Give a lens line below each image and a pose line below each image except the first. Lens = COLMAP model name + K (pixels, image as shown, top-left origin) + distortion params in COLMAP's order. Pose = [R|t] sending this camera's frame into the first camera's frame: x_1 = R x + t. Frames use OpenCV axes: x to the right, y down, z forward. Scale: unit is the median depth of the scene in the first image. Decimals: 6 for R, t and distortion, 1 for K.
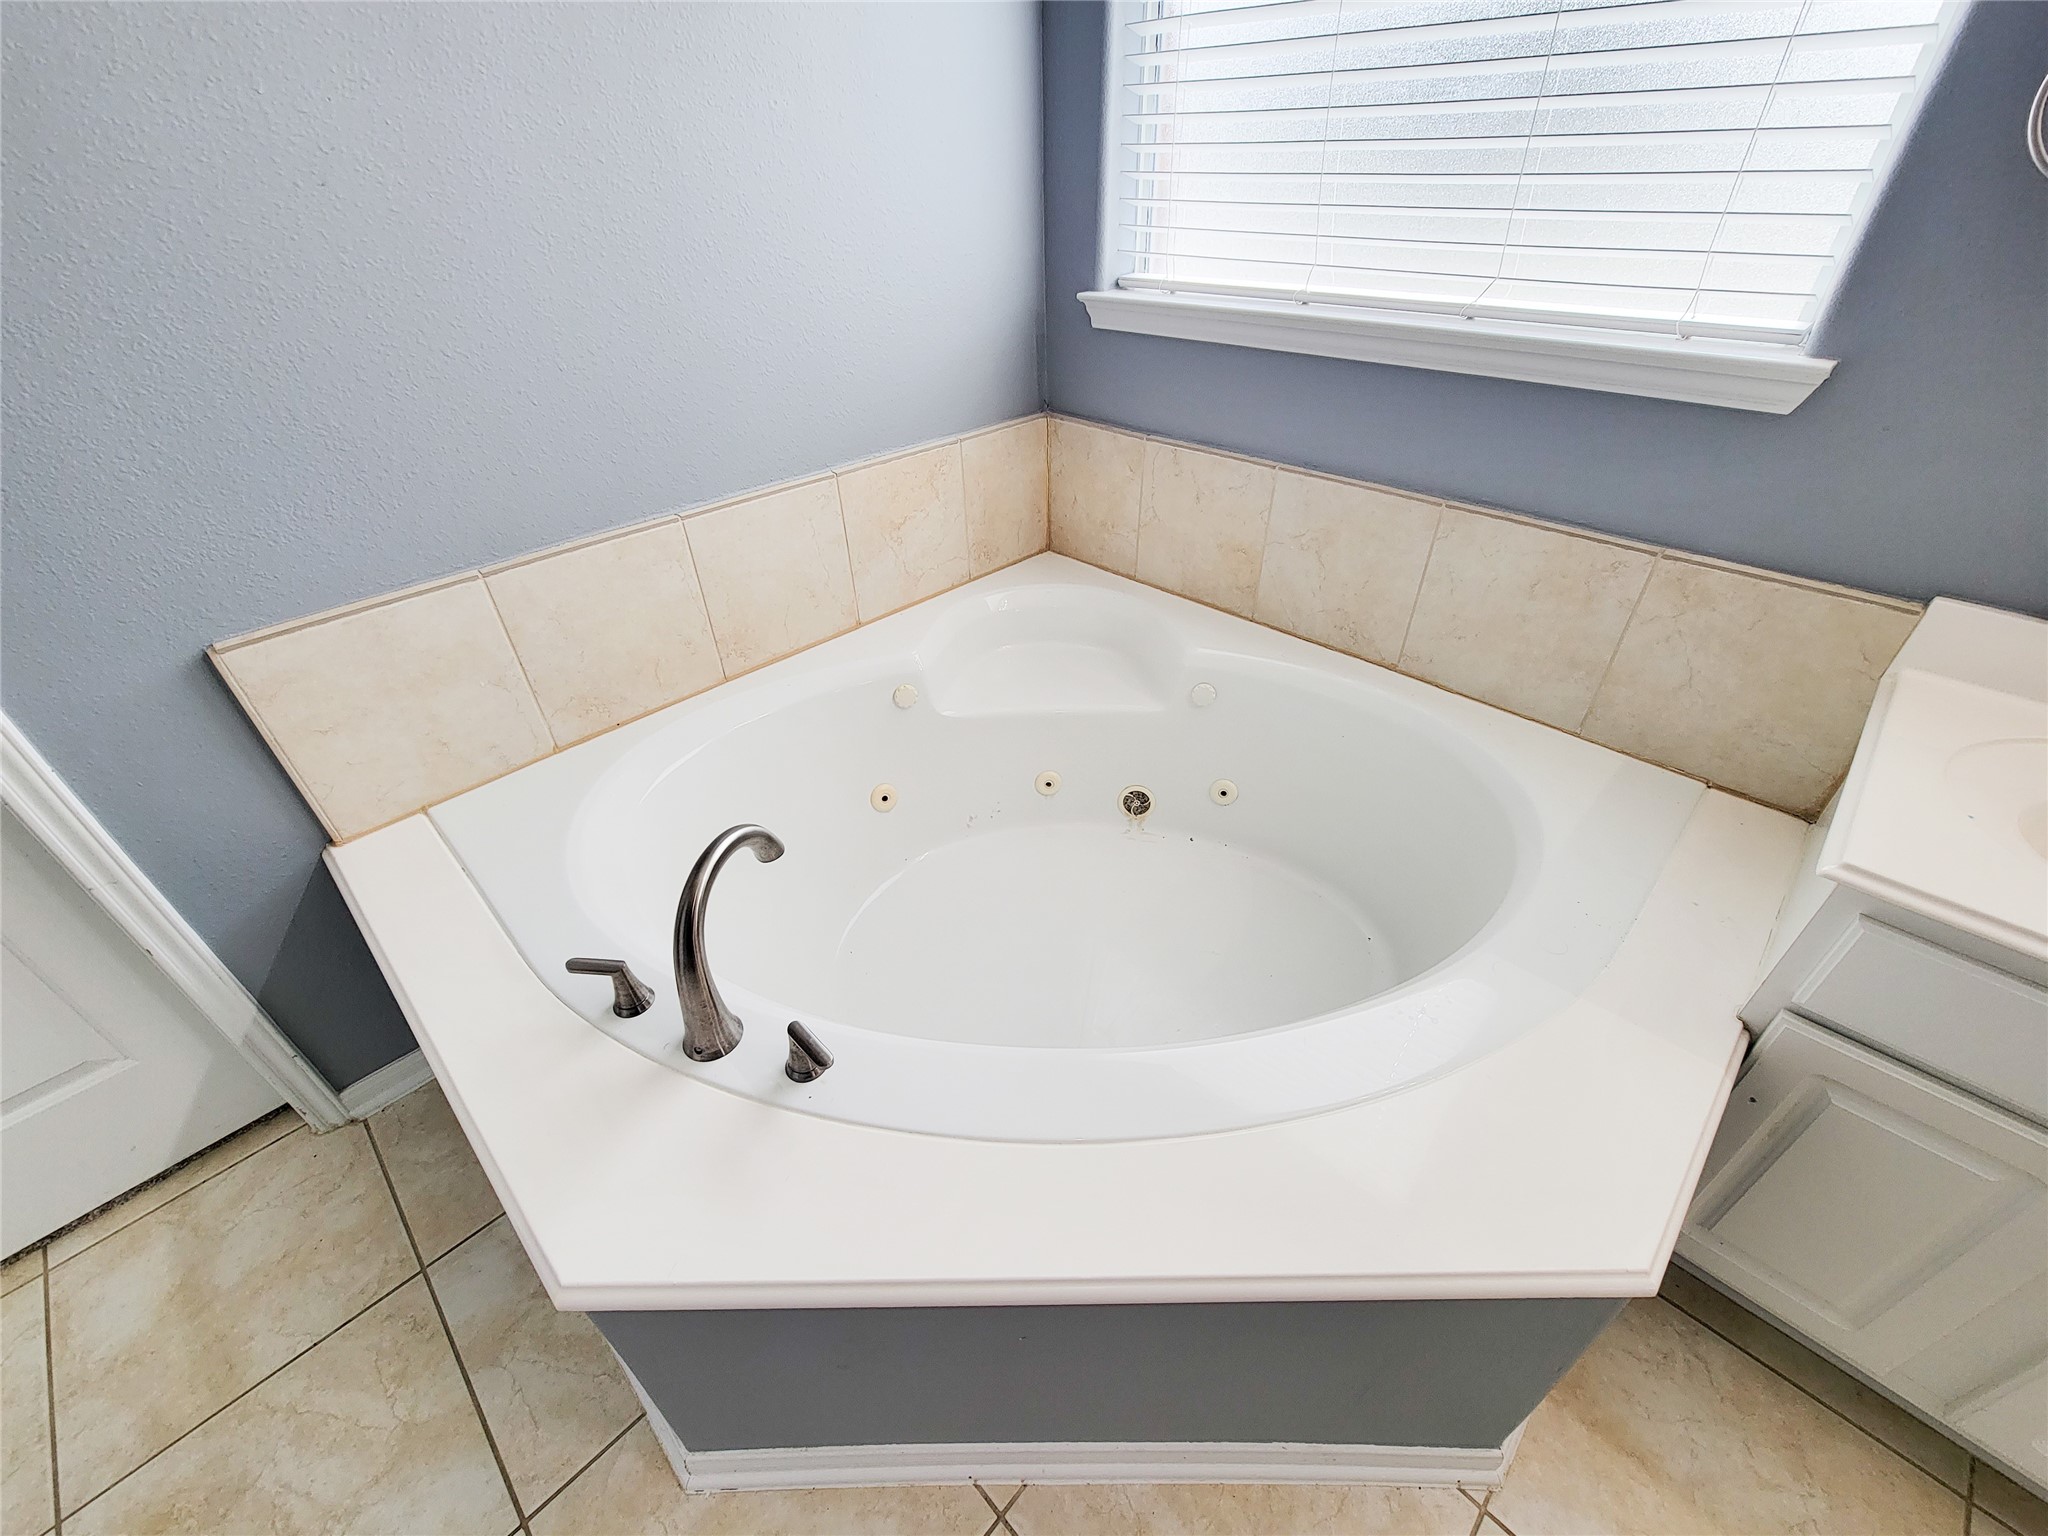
lens RADIAL K [[842.7, 0, 1024.0], [0, 842.7, 768.0], [0, 0, 1]] dist [-0.000473, -0.000914]
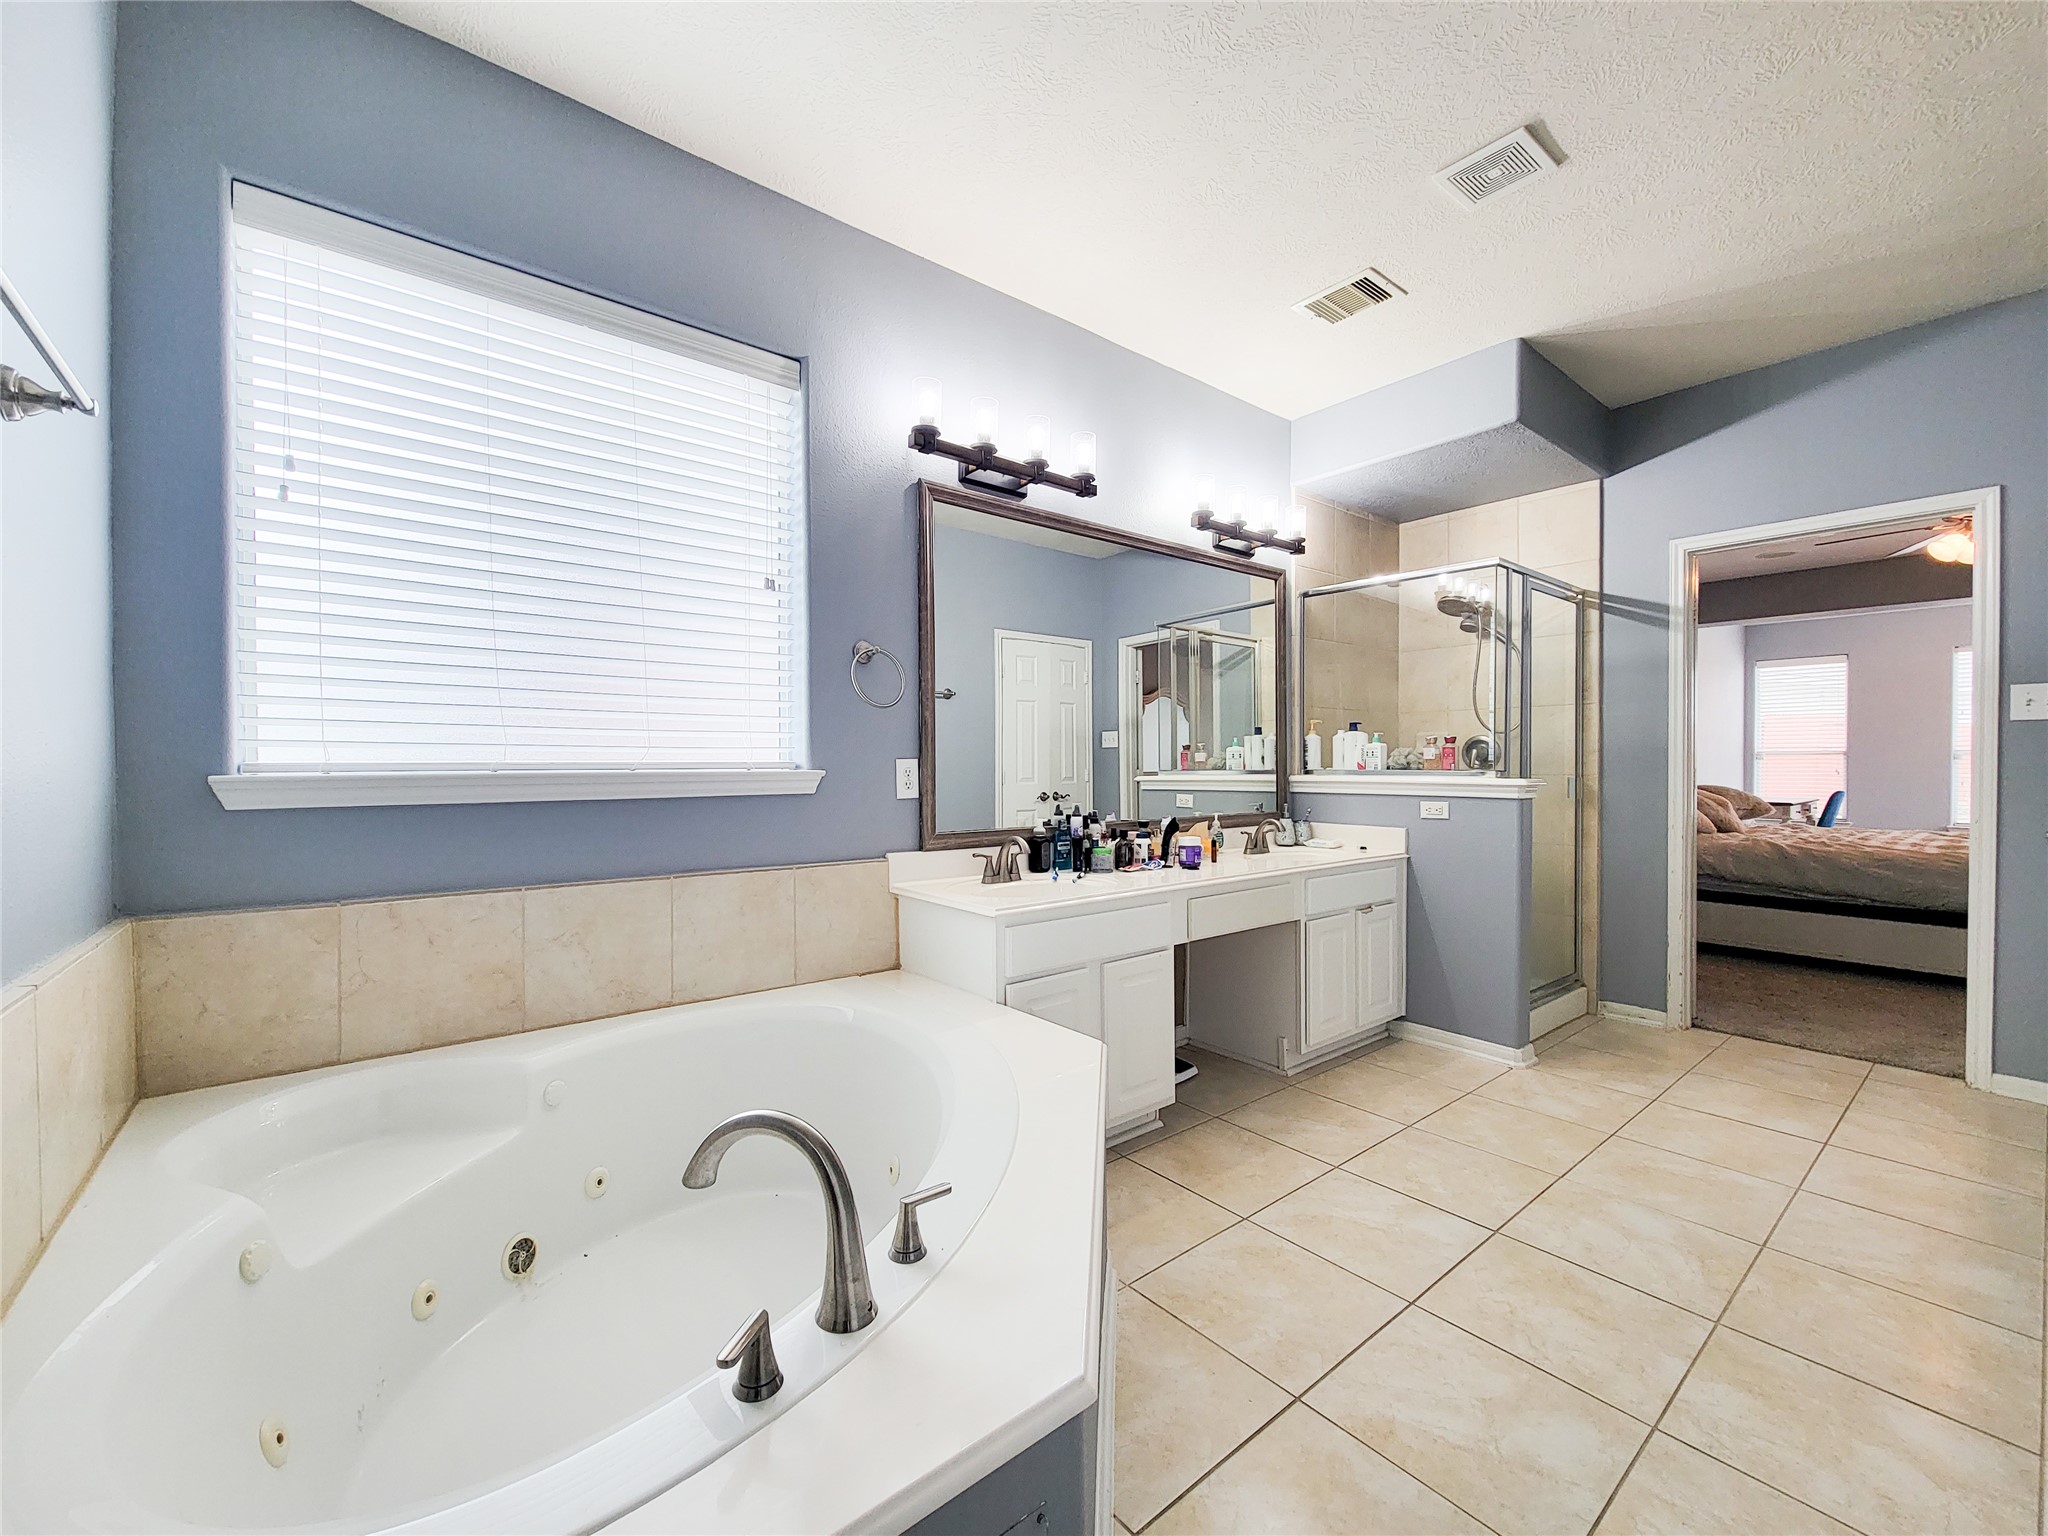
lens RADIAL K [[842.7, 0, 1024.0], [0, 842.7, 768.0], [0, 0, 1]] dist [-0.000473, -0.000914]
pose [[0.105773, 0.026396, 0.994040, -0.736653], [0.588811, 0.803894, -0.084000, 0.015861], [-0.801320, 0.594187, 0.069487, 0.241276]]
